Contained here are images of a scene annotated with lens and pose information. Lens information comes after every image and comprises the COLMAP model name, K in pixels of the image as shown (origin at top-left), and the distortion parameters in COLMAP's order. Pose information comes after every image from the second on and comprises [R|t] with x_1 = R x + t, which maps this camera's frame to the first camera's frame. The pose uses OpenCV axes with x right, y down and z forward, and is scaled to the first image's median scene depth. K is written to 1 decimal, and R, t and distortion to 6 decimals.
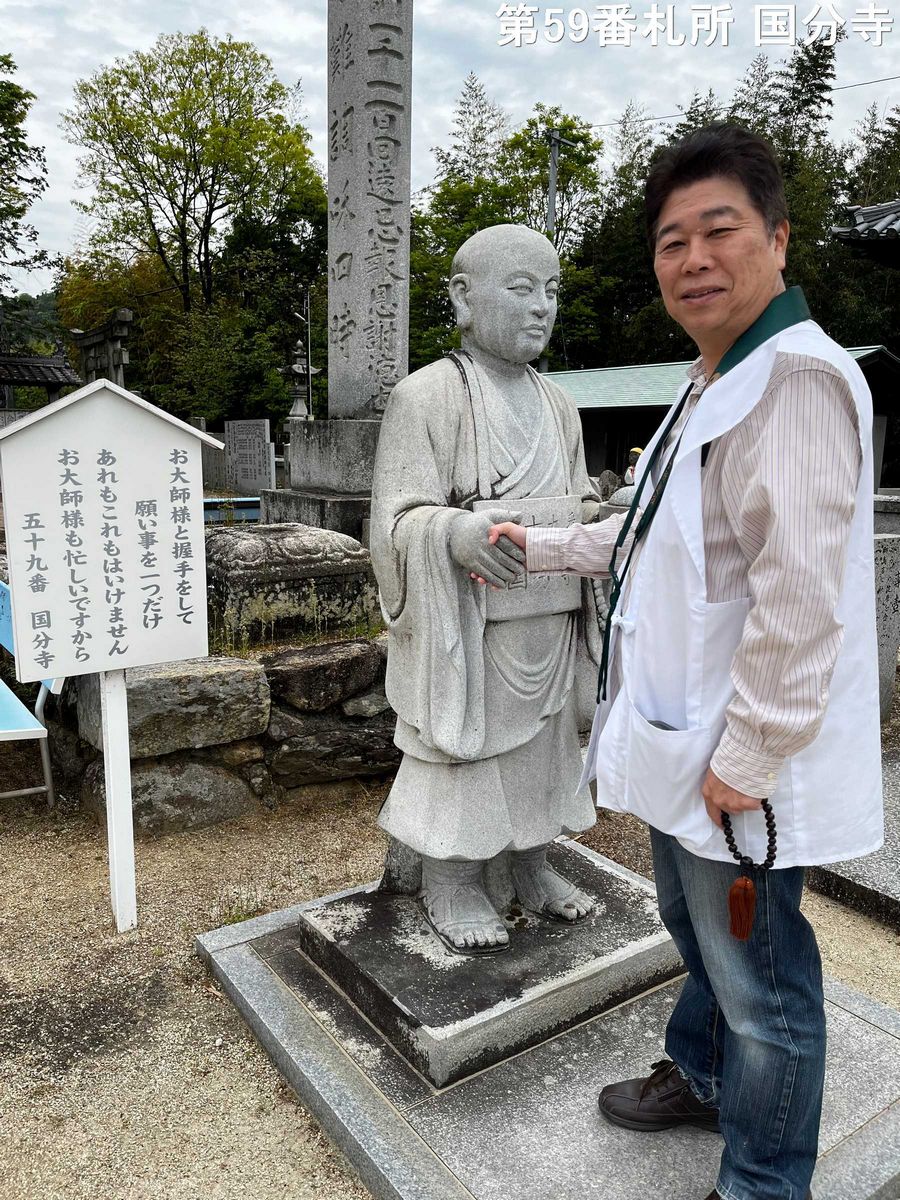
lens RADIAL K [[911.6, 0, 442.8], [0, 911.6, 605.2], [0, 0, 1]] dist [0.041509, -0.047602]
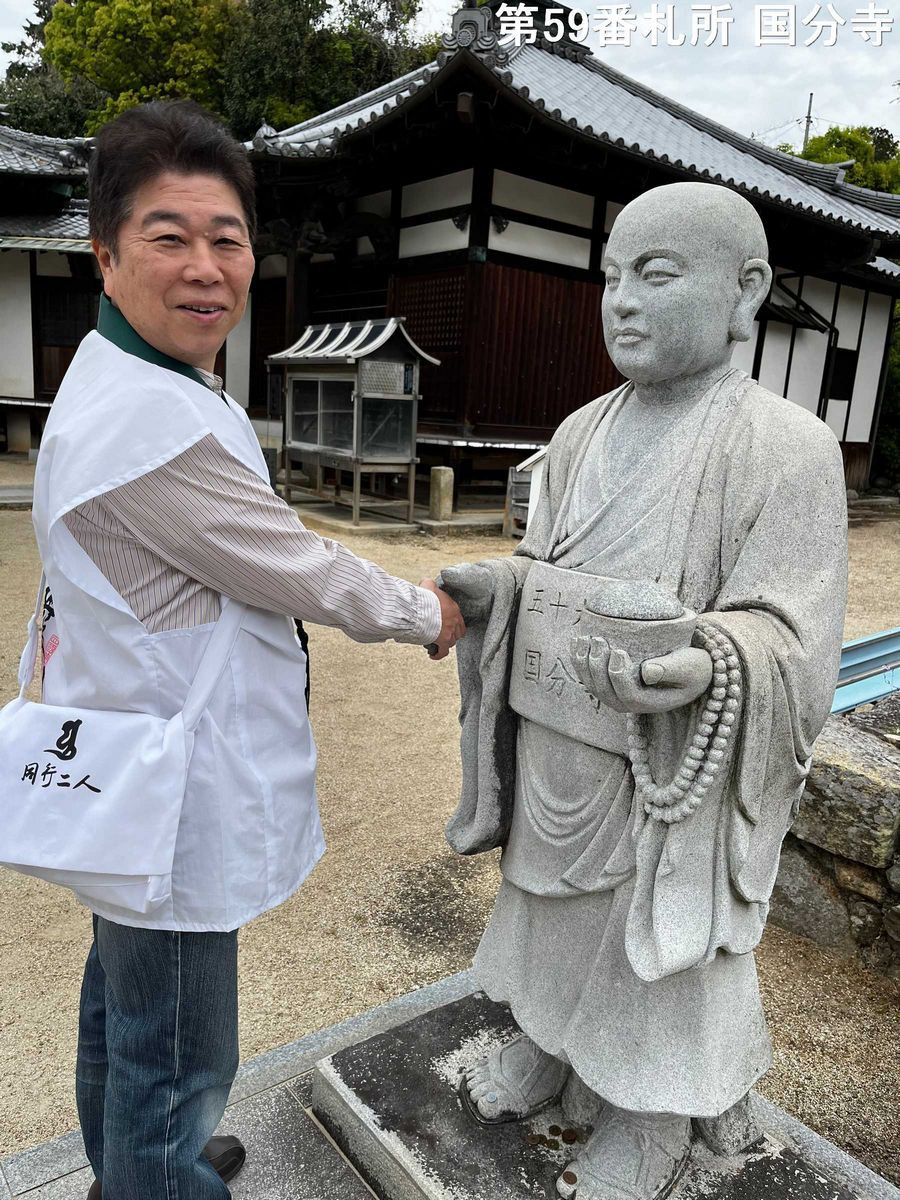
lens RADIAL K [[911.6, 0, 441.2], [0, 911.6, 607.5], [0, 0, 1]] dist [0.041509, -0.047602]
pose [[0.049156, 0.192269, -0.980110, 0.499518], [-0.235416, 0.955879, 0.175709, -0.119175], [0.970651, 0.222097, 0.092250, 0.521543]]
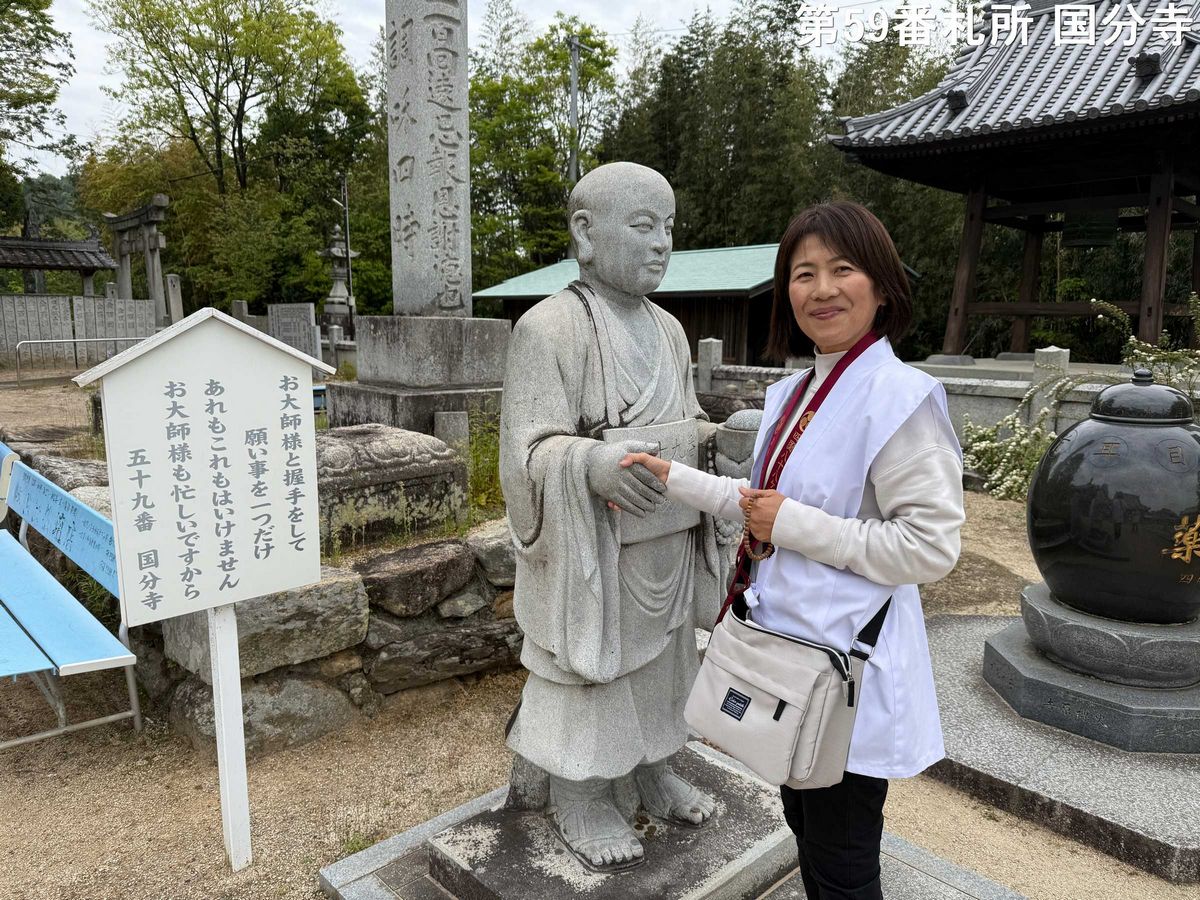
lens RADIAL K [[845.6, 0, 600.3], [0, 845.6, 452.6], [0, 0, 1]] dist [0.038023, -0.049881]
pose [[0.989184, -0.030032, 0.143572, -0.065322], [0.032660, 0.999339, -0.015982, -0.044599], [-0.142998, 0.020498, 0.989511, 0.036836]]
